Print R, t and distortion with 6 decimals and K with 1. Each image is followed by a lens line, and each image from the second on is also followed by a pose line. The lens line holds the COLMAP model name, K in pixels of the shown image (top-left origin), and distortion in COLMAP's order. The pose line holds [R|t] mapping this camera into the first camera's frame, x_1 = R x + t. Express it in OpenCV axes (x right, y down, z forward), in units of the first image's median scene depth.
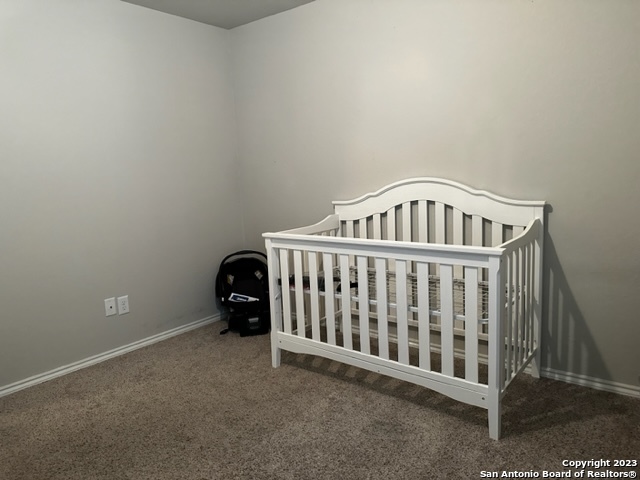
lens RADIAL K [[445.9, 0, 320.0], [0, 445.9, 240.0], [0, 0, 1]] dist [0.008239, -0.005471]
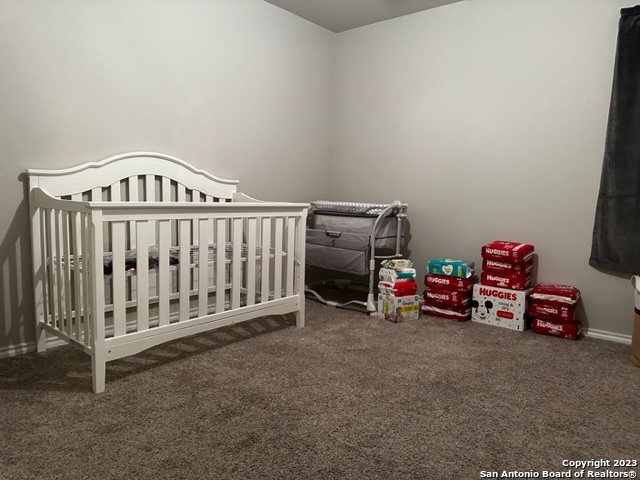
lens RADIAL K [[445.9, 0, 320.0], [0, 445.9, 240.0], [0, 0, 1]] dist [0.008239, -0.005471]
pose [[0.020792, -0.062990, 0.997798, -0.823429], [0.119227, 0.991048, 0.060080, 0.045039], [-0.992649, 0.117715, 0.028116, 0.628463]]
